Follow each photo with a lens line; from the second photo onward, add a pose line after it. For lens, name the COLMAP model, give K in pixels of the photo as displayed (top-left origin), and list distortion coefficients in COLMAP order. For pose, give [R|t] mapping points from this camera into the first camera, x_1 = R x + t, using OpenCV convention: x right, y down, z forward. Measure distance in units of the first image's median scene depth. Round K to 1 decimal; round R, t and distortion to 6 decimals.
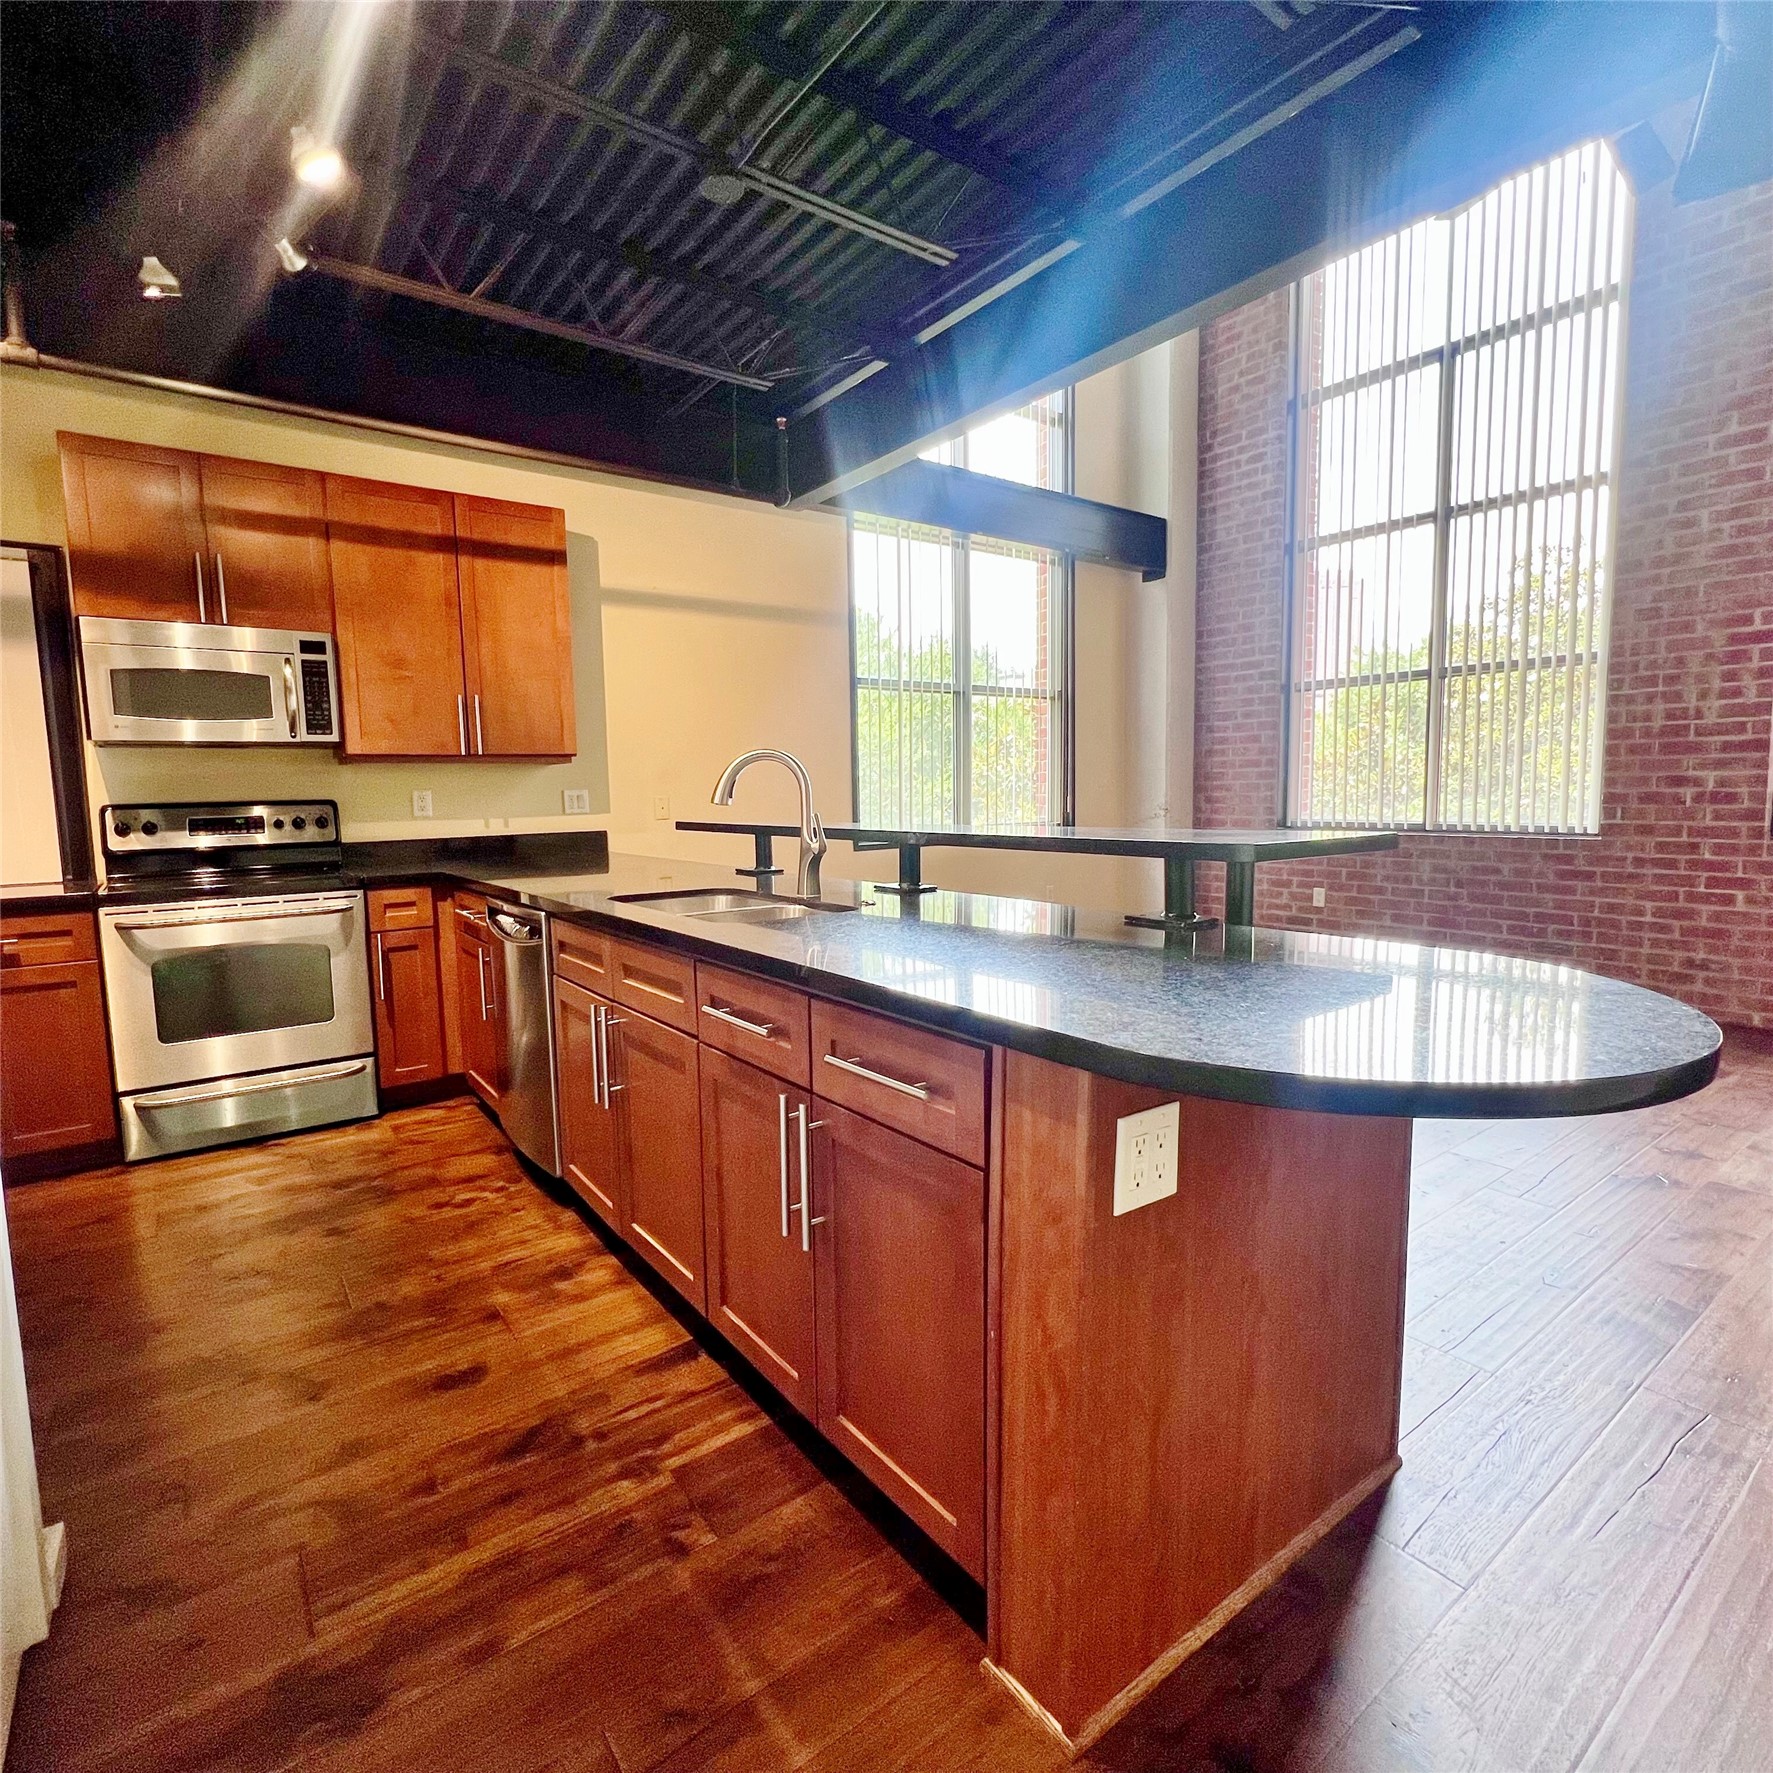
lens RADIAL K [[968.6, 0, 923.1], [0, 968.6, 876.2], [0, 0, 1]] dist [0.000783, -0.002042]
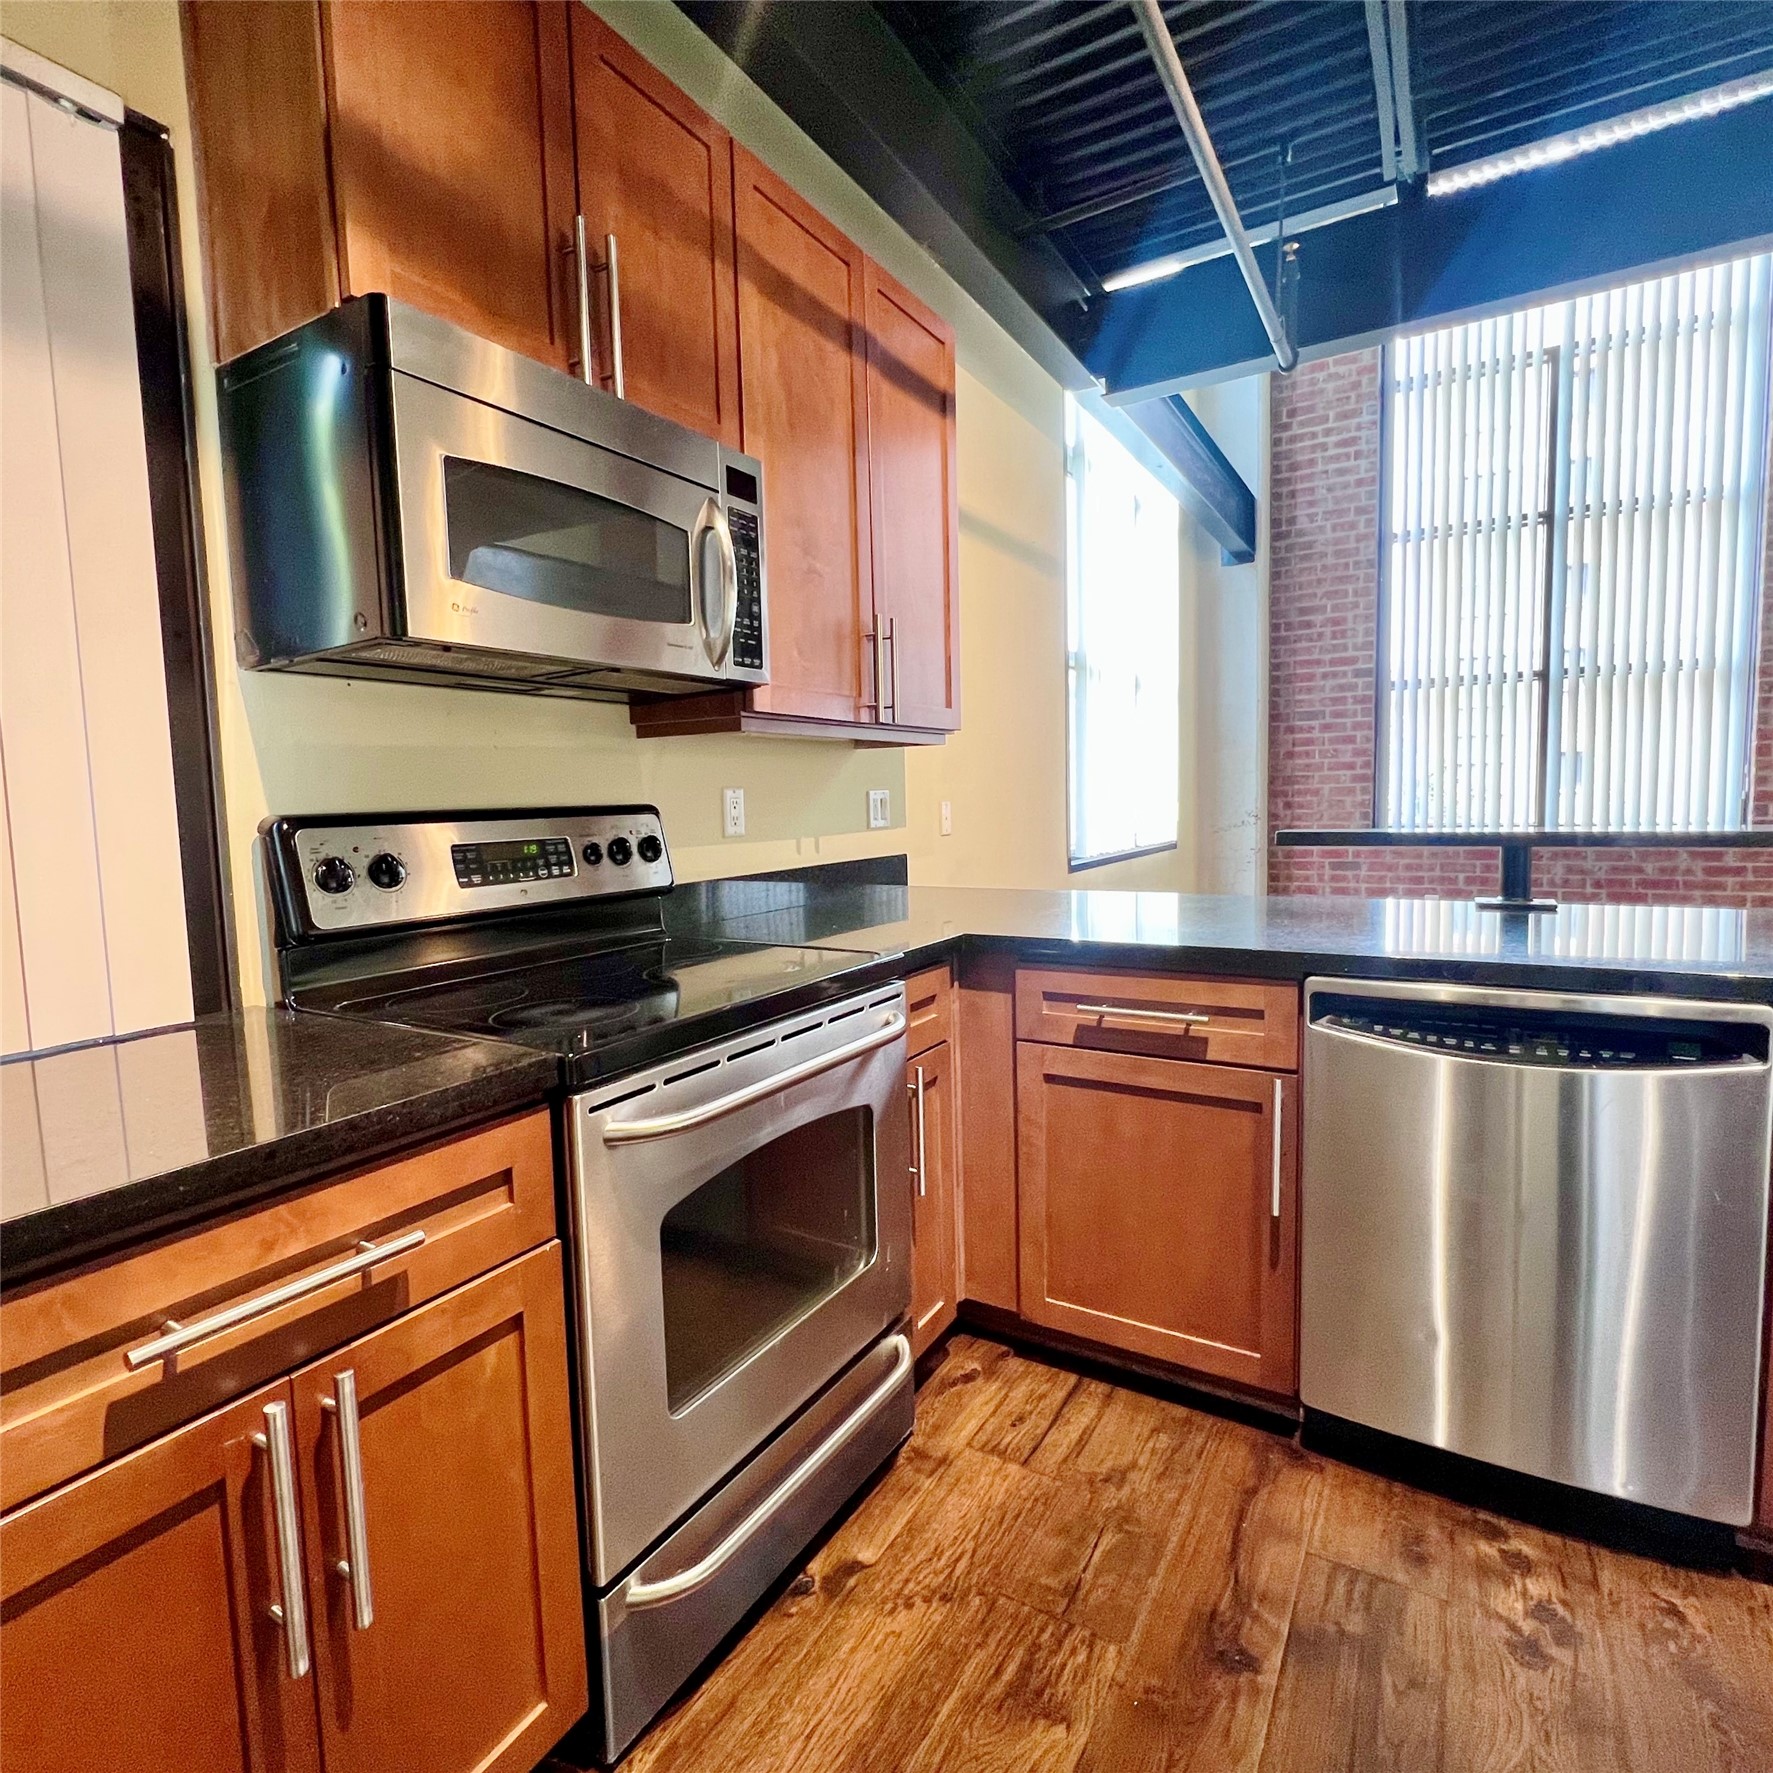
lens RADIAL K [[968.6, 0, 923.1], [0, 968.6, 876.2], [0, 0, 1]] dist [0.000783, -0.002042]
pose [[0.927350, -0.037077, 0.372354, -0.405051], [0.044139, 0.998971, -0.010455, -0.018135], [-0.371583, 0.026131, 0.928032, 0.289750]]
